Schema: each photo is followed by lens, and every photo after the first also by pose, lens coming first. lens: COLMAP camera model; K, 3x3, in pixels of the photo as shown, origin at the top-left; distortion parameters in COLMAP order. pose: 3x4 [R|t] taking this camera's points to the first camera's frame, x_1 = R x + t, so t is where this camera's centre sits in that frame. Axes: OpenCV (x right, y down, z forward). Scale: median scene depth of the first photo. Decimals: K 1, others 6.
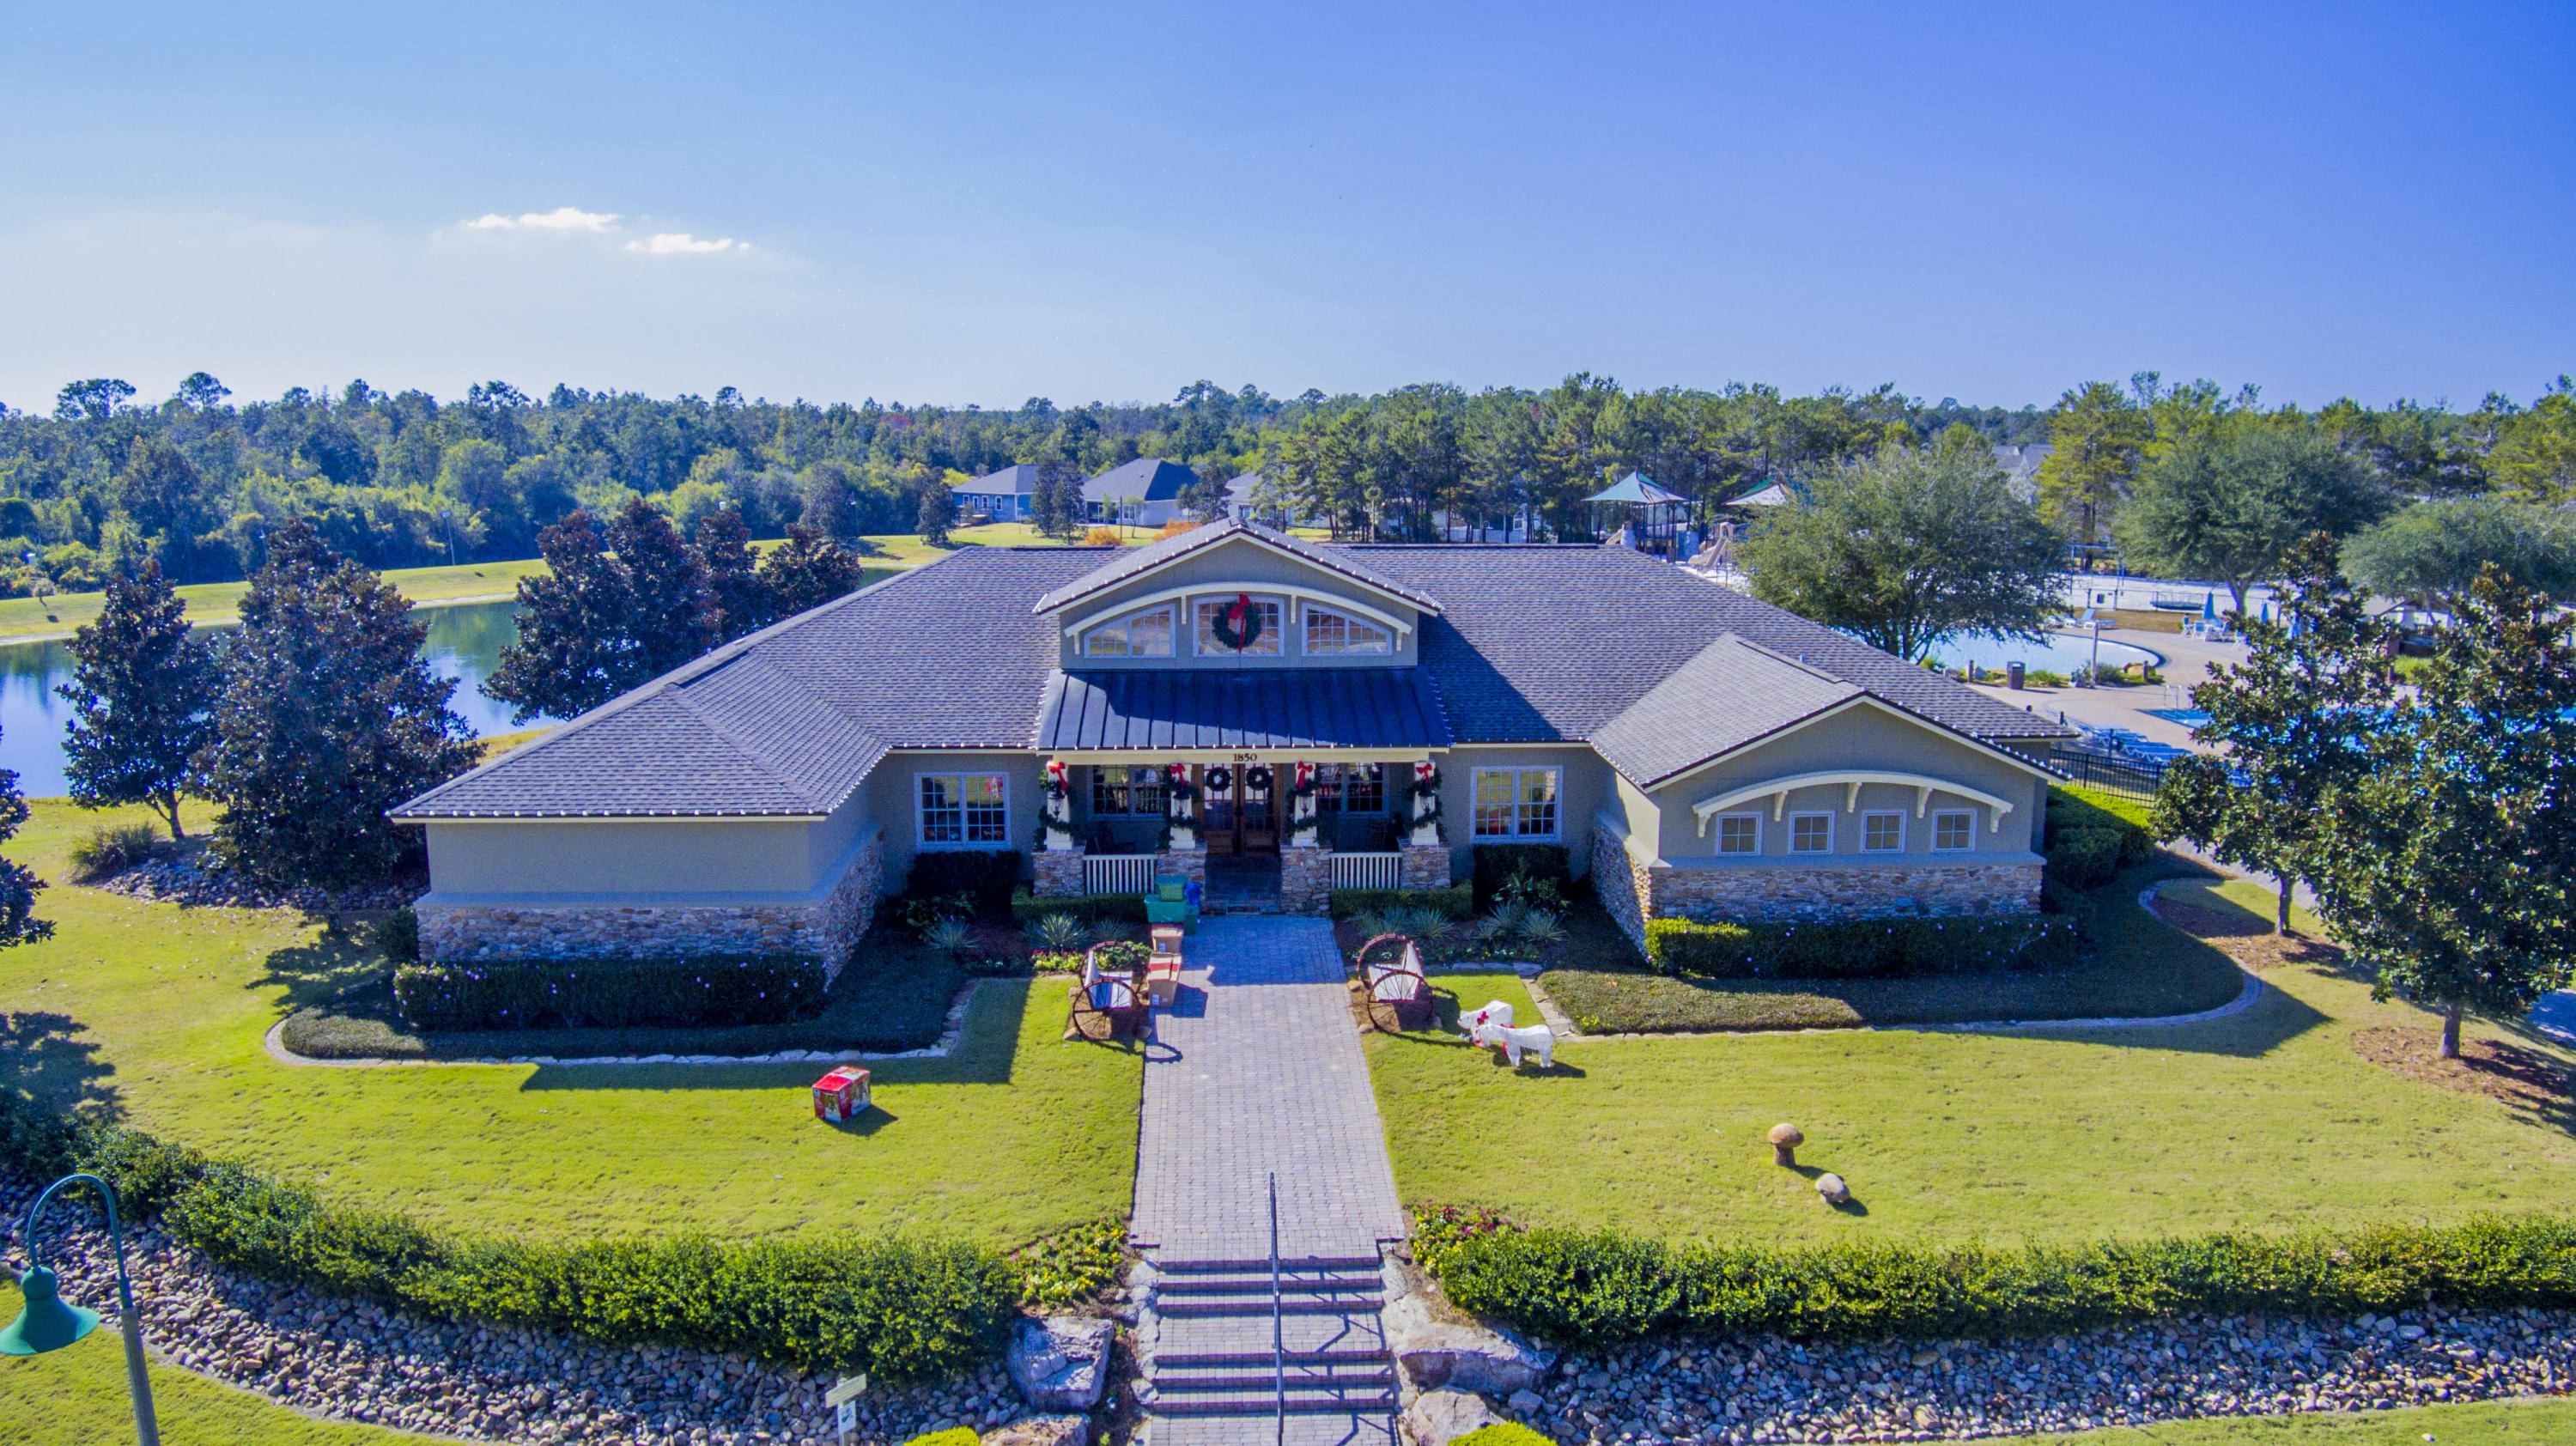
lens RADIAL K [[1746.2, 0, 1293.7], [0, 1746.2, 686.7], [0, 0, 1]] dist [-0.080426, 0.010210]
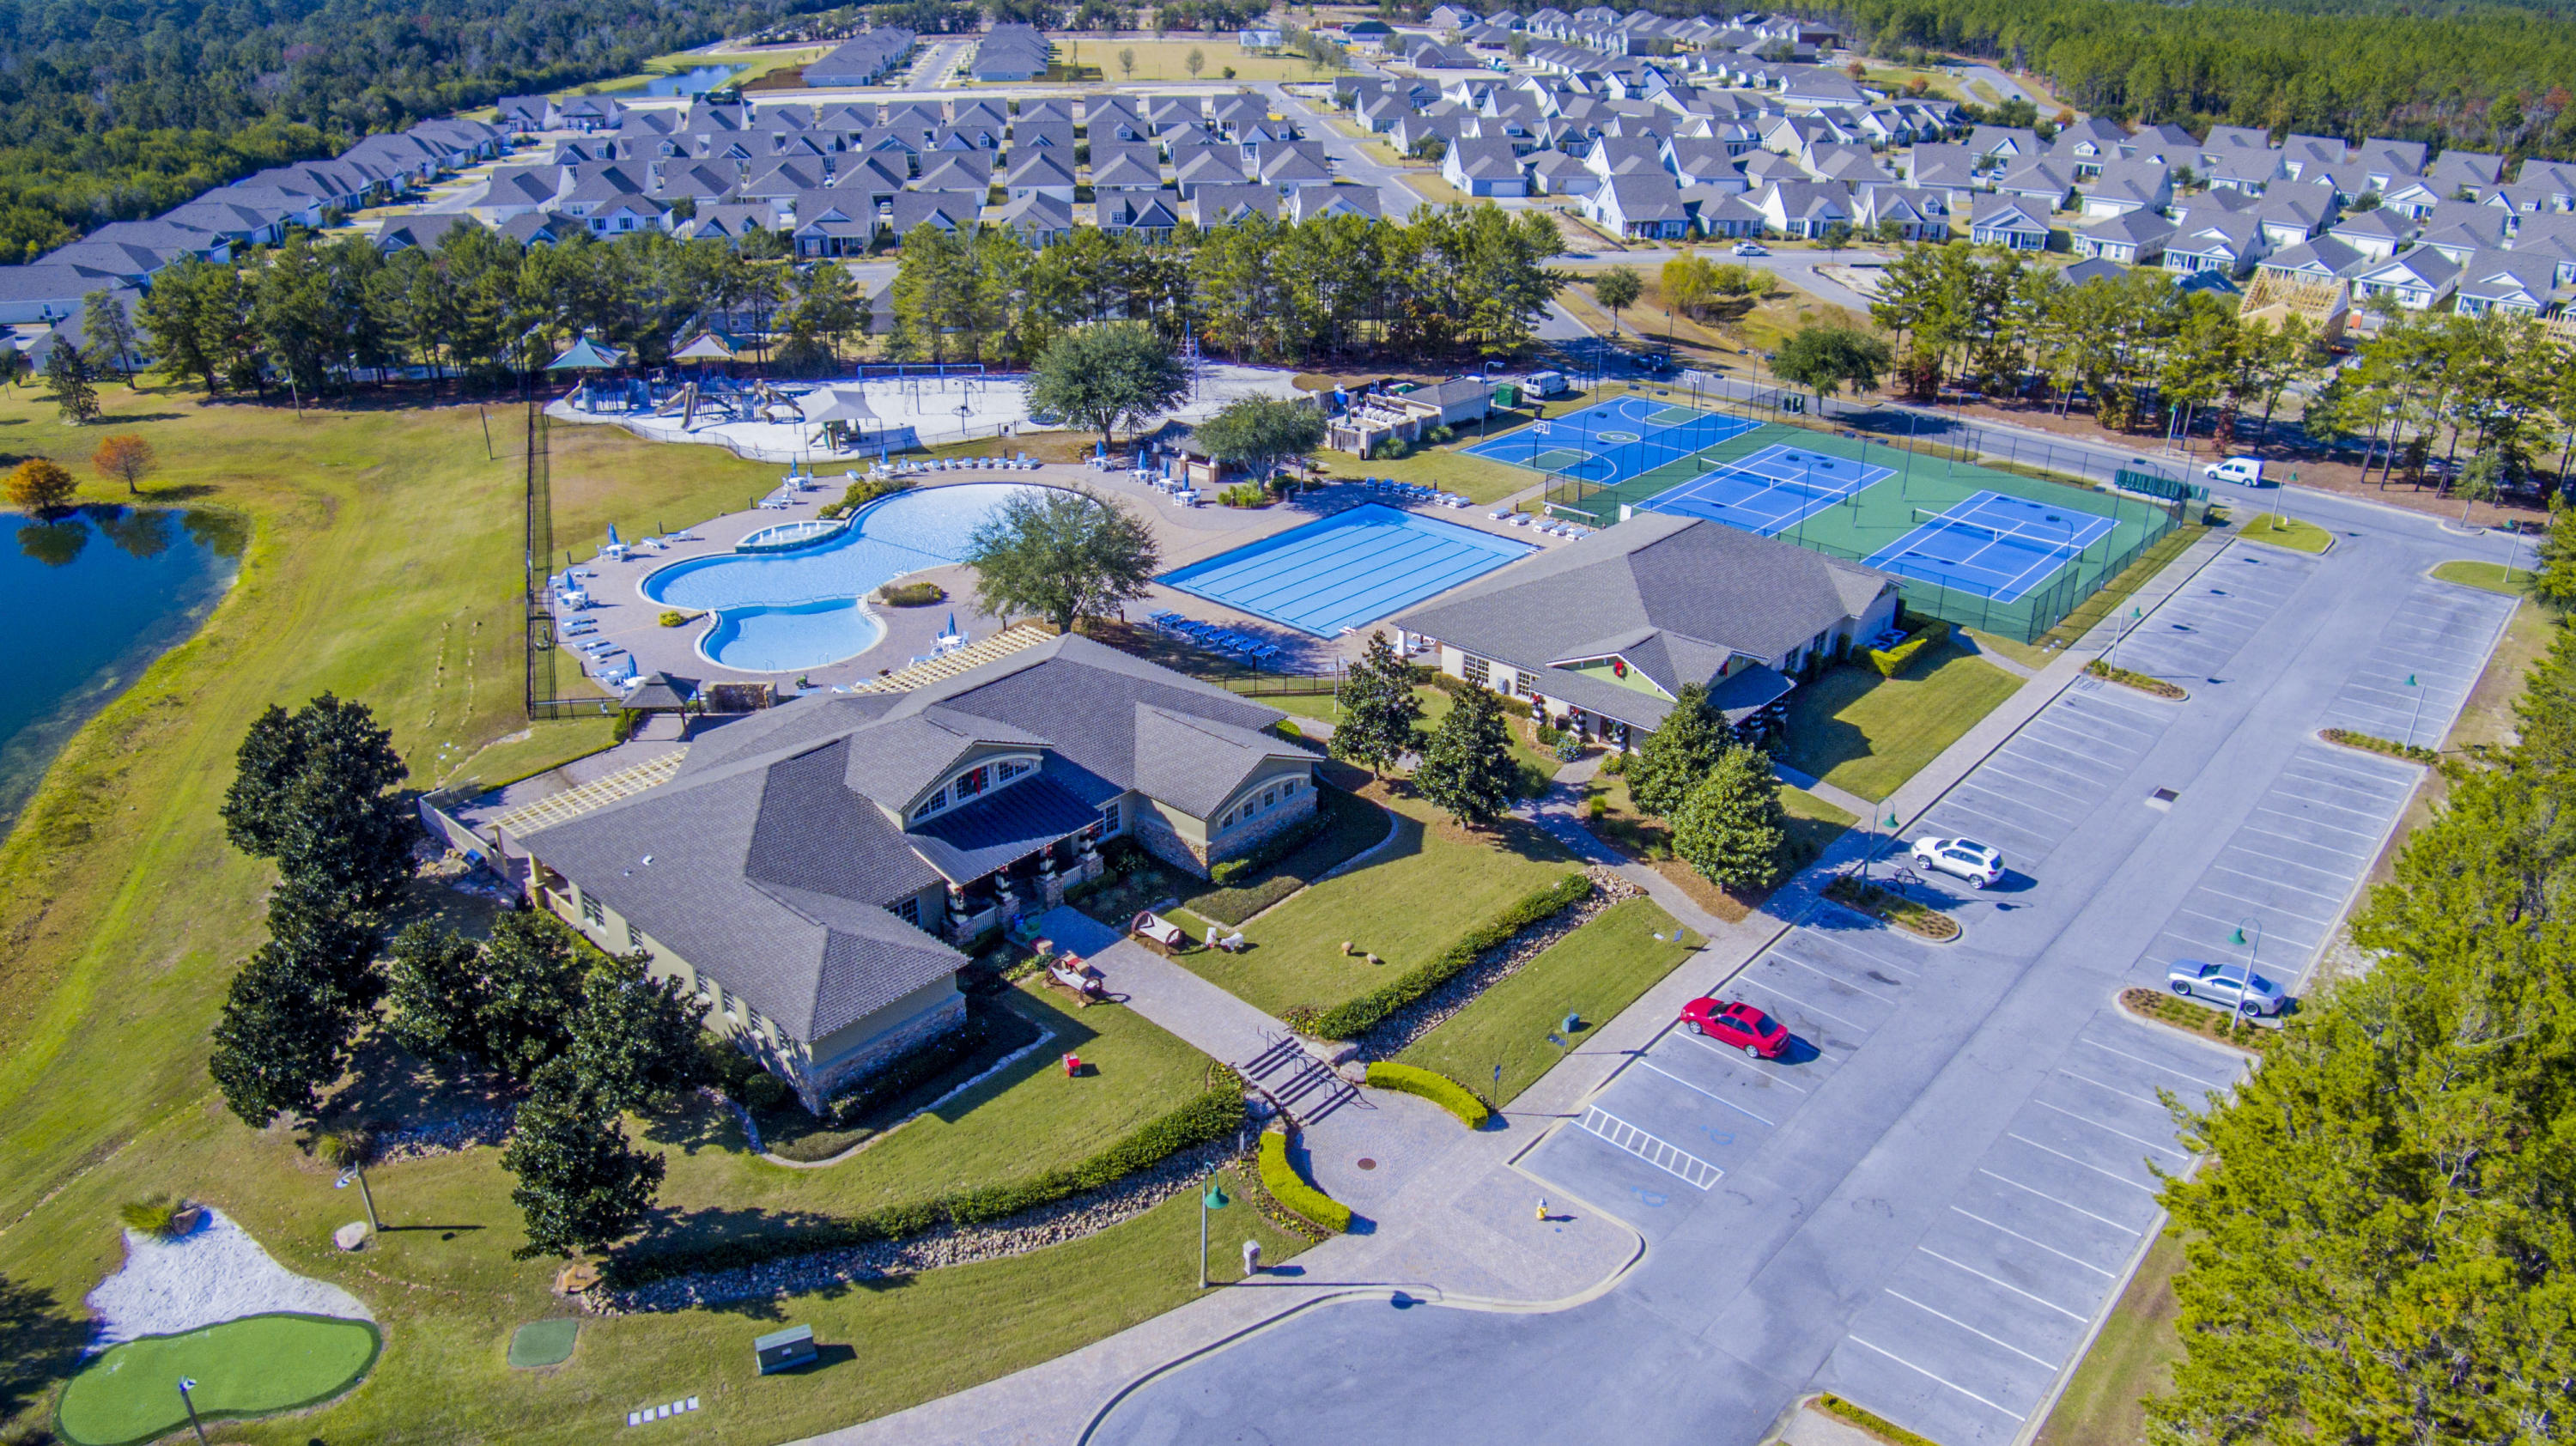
lens RADIAL K [[1746.2, 0, 1293.7], [0, 1746.2, 686.7], [0, 0, 1]] dist [-0.080426, 0.010210]
pose [[0.697786, -0.280267, 0.659201, -1.290468], [0.104352, 0.950233, 0.293543, -0.834267], [-0.708665, -0.136041, 0.692306, -0.765100]]
